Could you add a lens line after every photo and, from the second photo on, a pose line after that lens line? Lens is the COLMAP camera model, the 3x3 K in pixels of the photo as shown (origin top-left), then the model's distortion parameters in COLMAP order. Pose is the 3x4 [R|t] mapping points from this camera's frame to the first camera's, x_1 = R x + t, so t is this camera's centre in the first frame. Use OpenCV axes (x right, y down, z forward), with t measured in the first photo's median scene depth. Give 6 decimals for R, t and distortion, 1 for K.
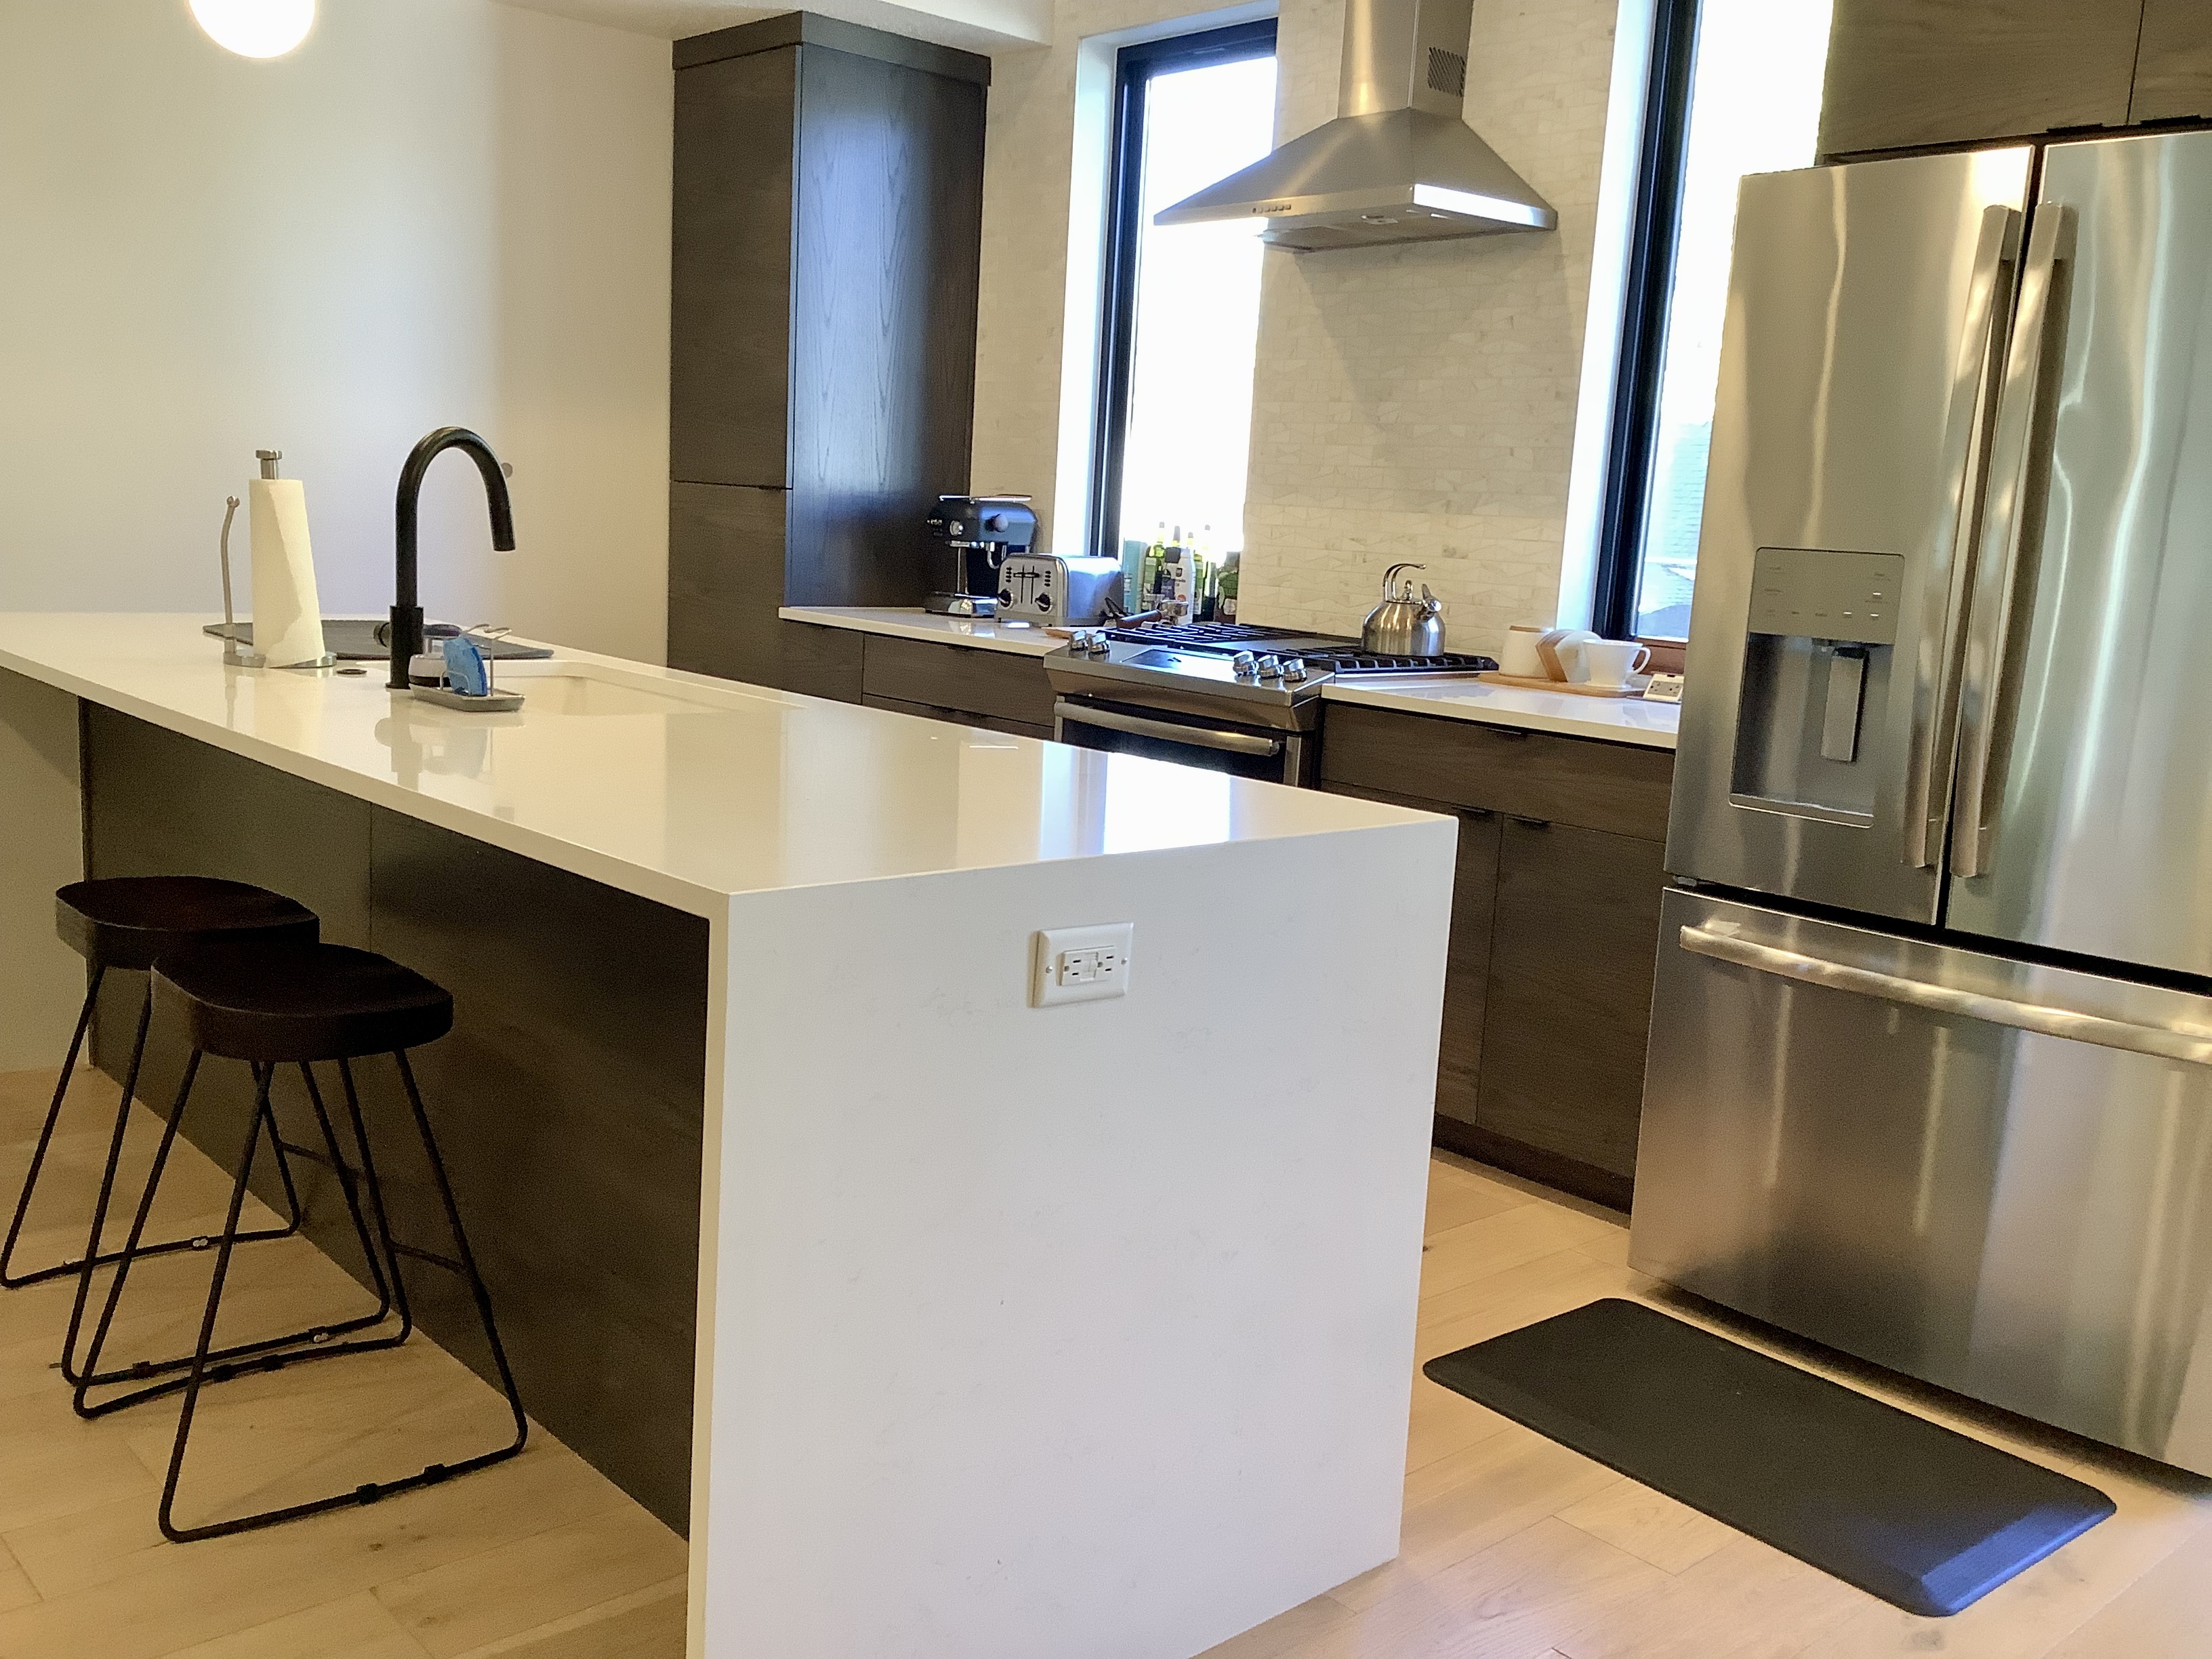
lens RADIAL K [[1976.7, 0, 1106.0], [0, 1976.7, 829.5], [0, 0, 1]] dist [0.128635, -0.215745]
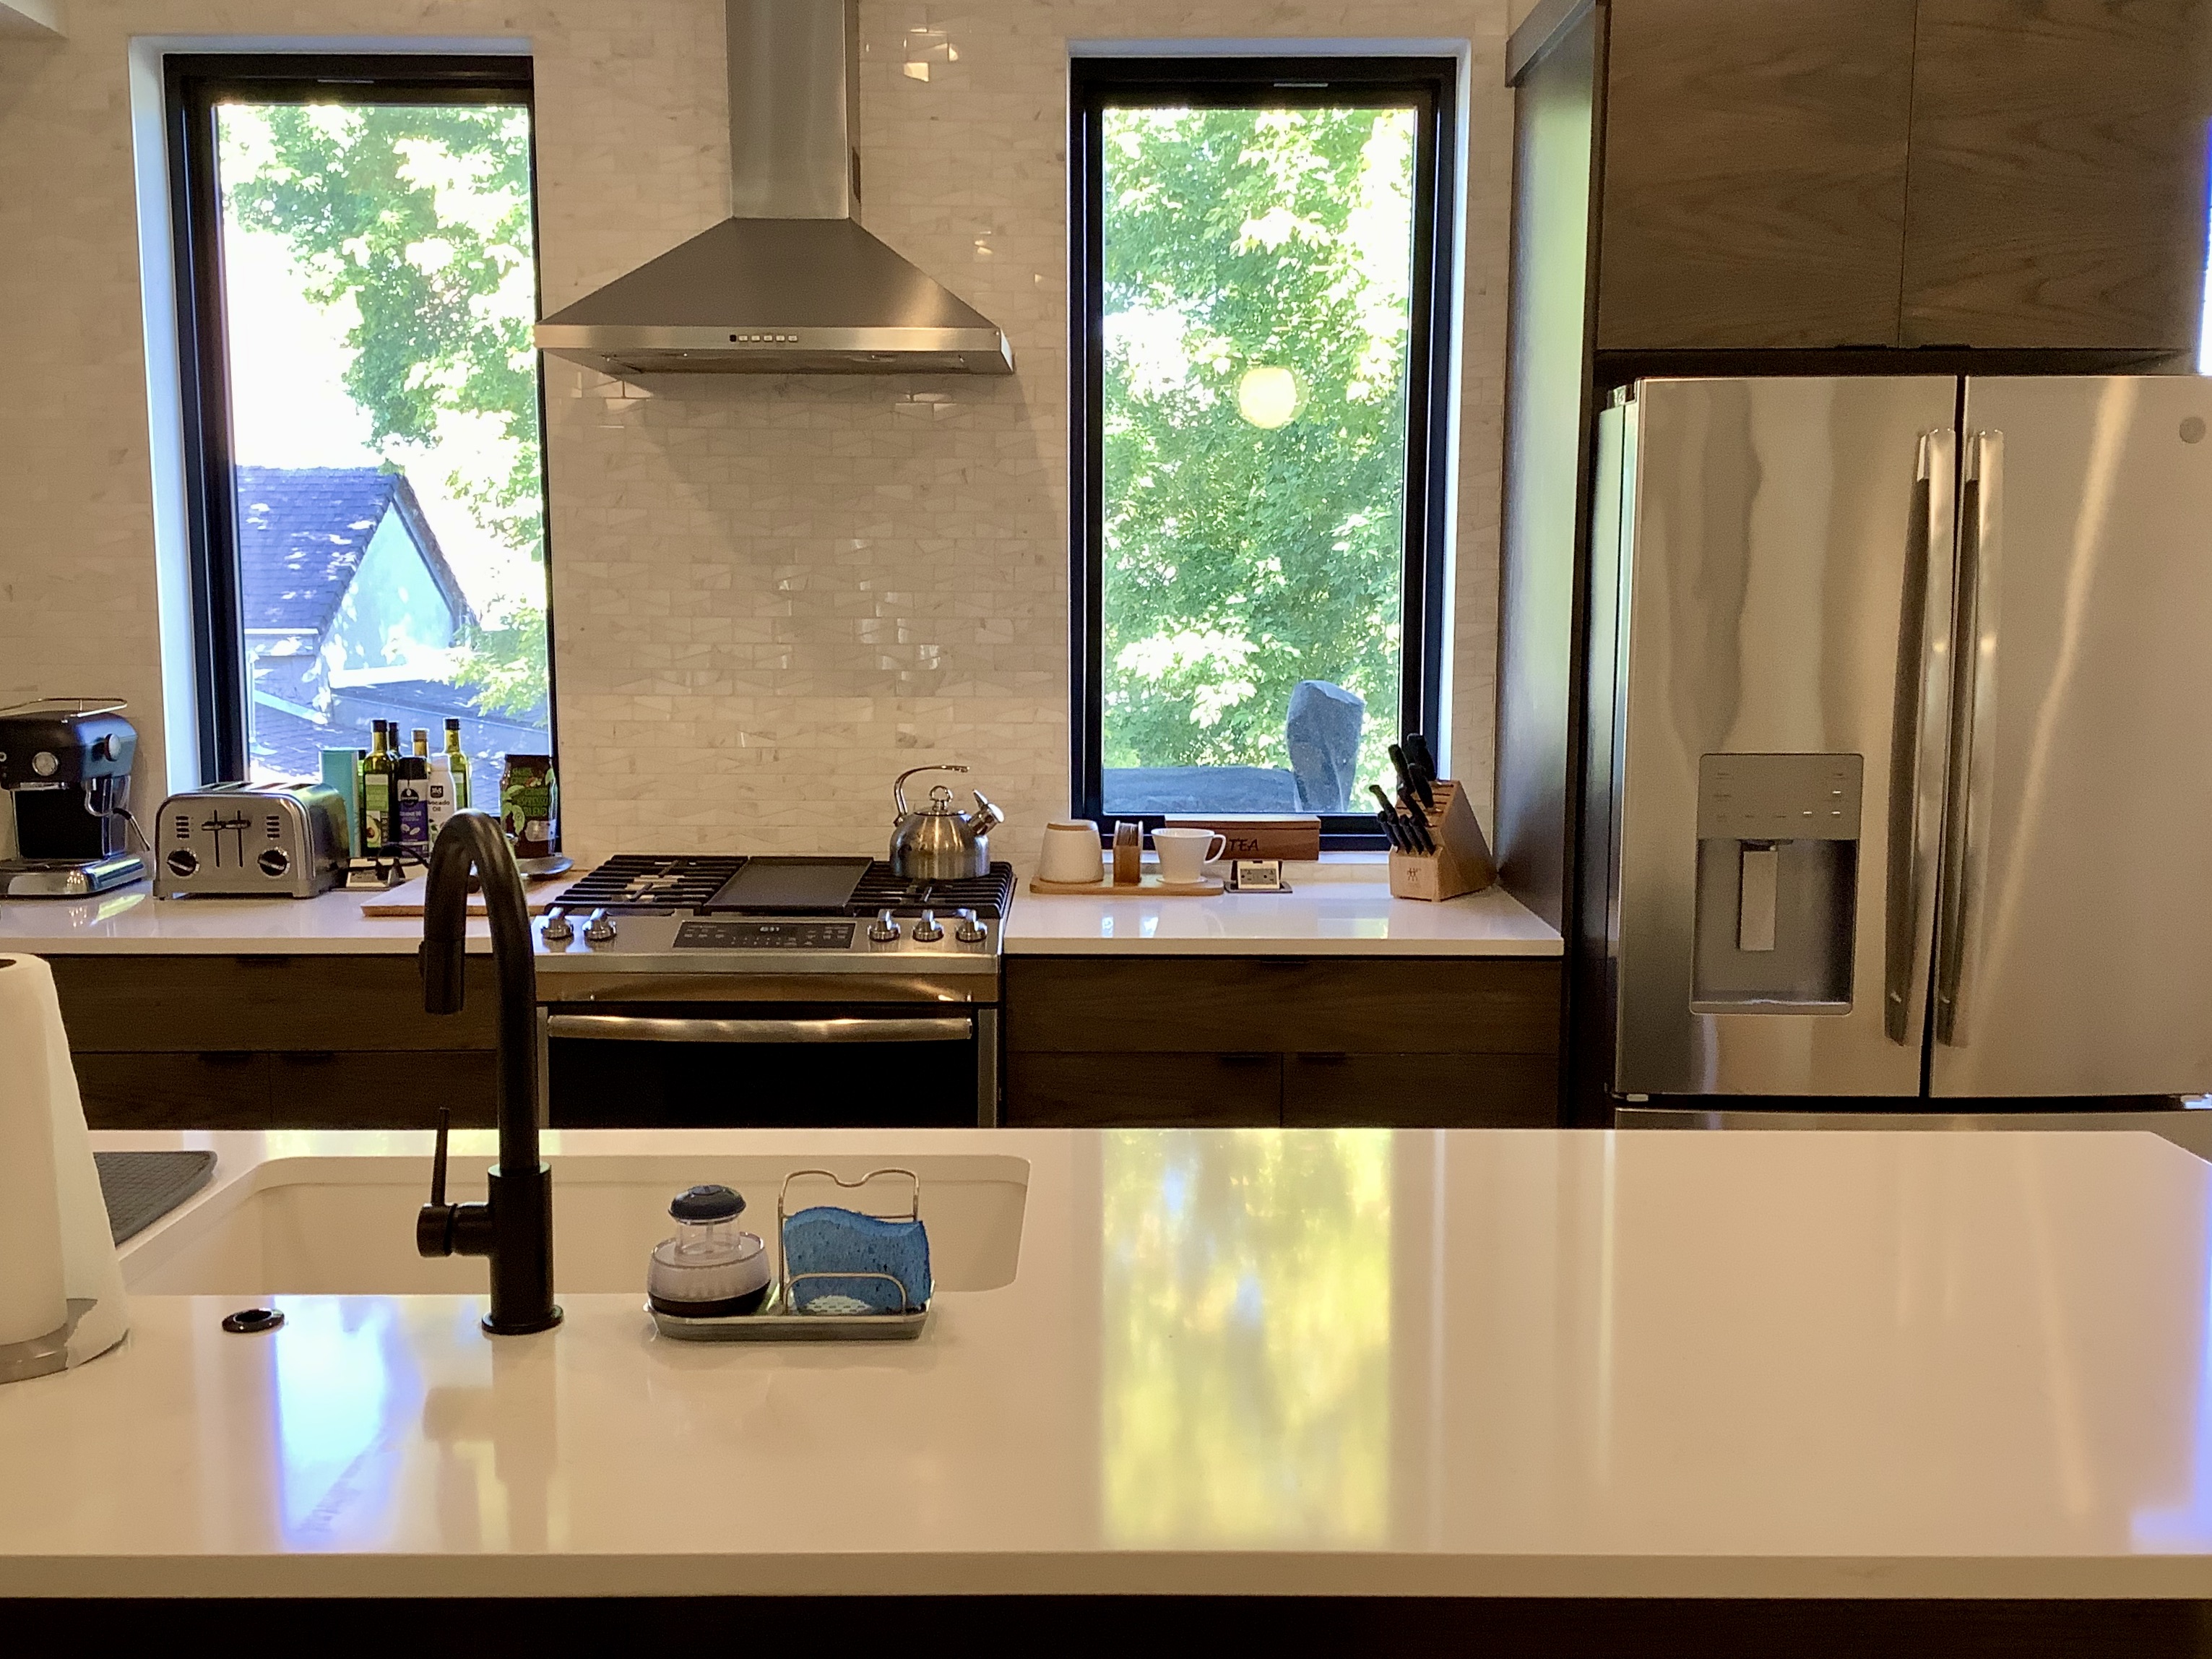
lens RADIAL K [[2058.8, 0, 1106.0], [0, 2058.8, 829.5], [0, 0, 1]] dist [0.132443, -0.224528]
pose [[0.663915, -0.147222, 0.733173, -0.413976], [0.154868, 0.986243, 0.057800, -0.139603], [-0.731596, 0.075171, 0.677581, 0.348622]]
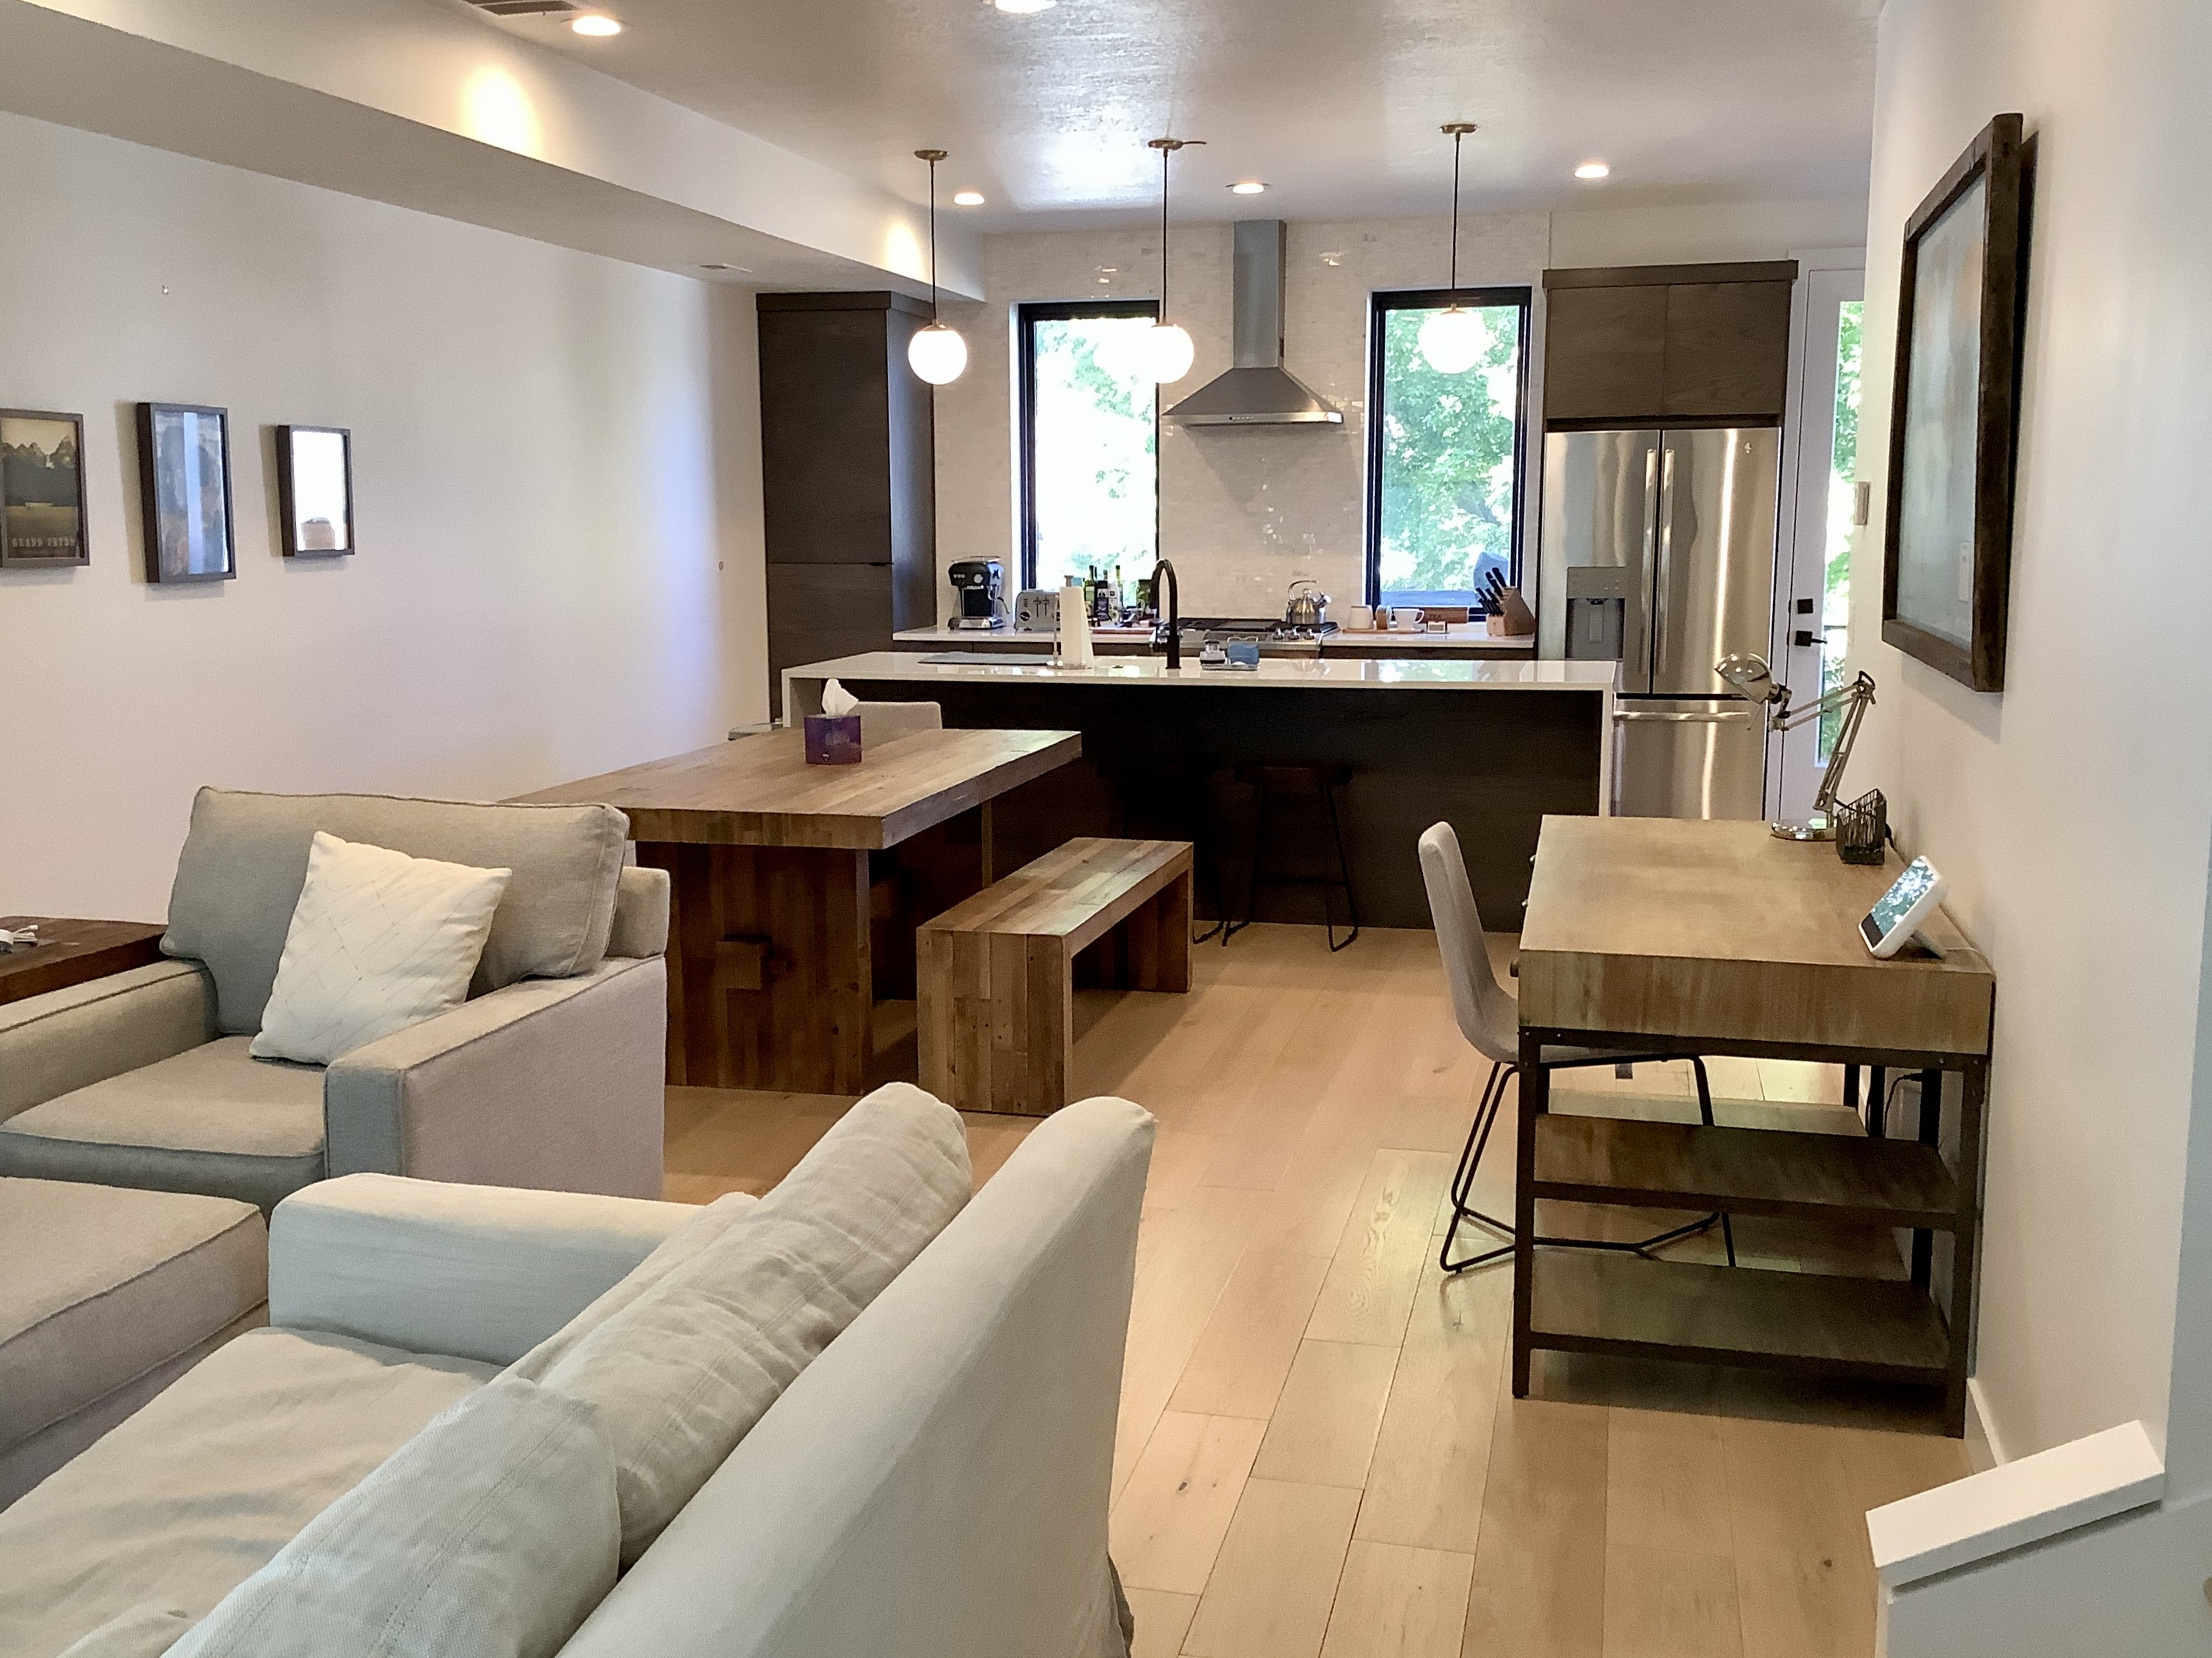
lens RADIAL K [[2058.3, 0, 1106.0], [0, 2058.3, 829.0], [0, 0, 1]] dist [0.132443, -0.224528]
pose [[0.821997, -0.144694, 0.550803, -1.202374], [0.140277, 0.988828, 0.050419, -0.012794], [-0.551945, 0.035821, 0.833111, -0.663765]]
